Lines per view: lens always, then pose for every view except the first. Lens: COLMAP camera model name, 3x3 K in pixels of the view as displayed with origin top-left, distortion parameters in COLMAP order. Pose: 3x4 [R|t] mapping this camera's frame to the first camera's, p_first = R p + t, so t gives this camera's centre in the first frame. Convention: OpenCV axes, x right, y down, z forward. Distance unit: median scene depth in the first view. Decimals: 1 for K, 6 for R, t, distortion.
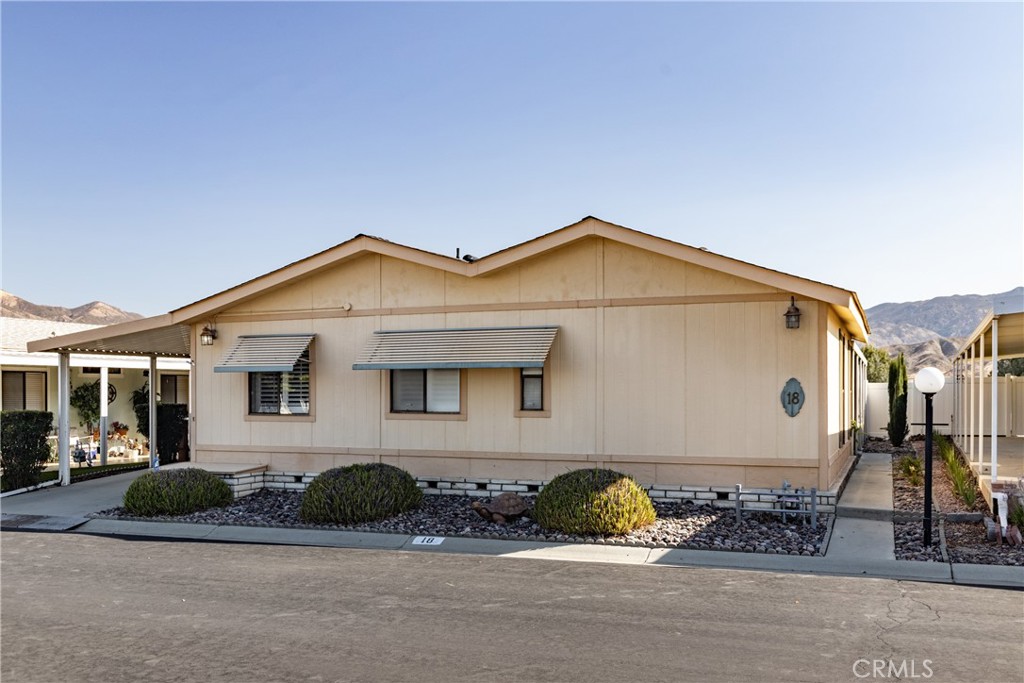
lens RADIAL K [[903.3, 0, 512.1], [0, 903.3, 373.3], [0, 0, 1]] dist [-0.003240, -0.000851]
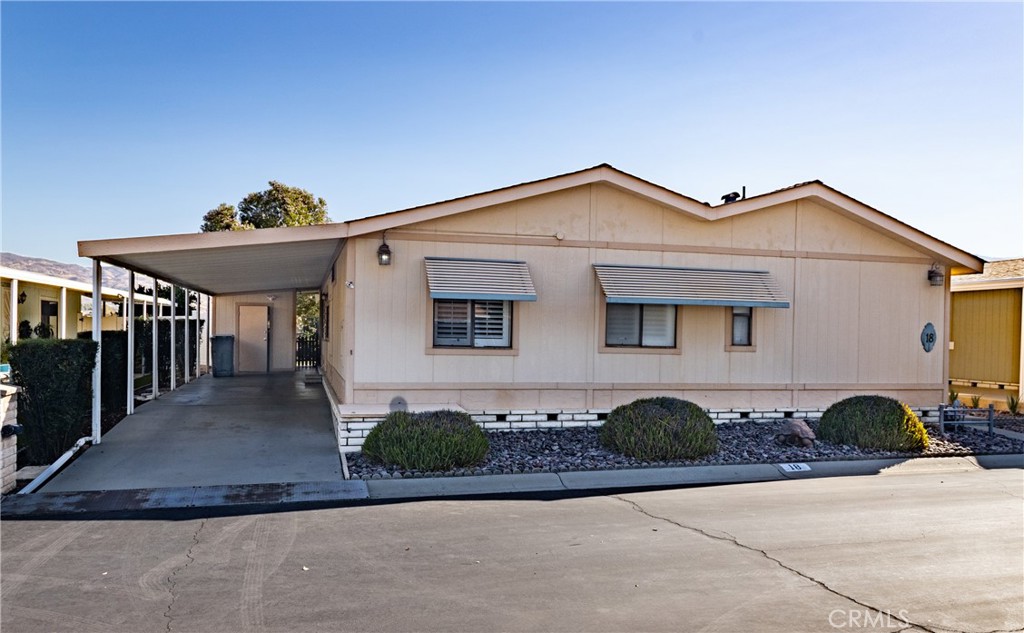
lens RADIAL K [[835.5, 0, 512.0], [0, 835.5, 316.5], [0, 0, 1]] dist [0.012482, 0.005253]
pose [[0.793689, 0.025528, 0.607788, -0.791255], [-0.034907, 0.999384, 0.003609, 0.010902], [-0.607321, -0.024080, 0.794091, 0.336613]]
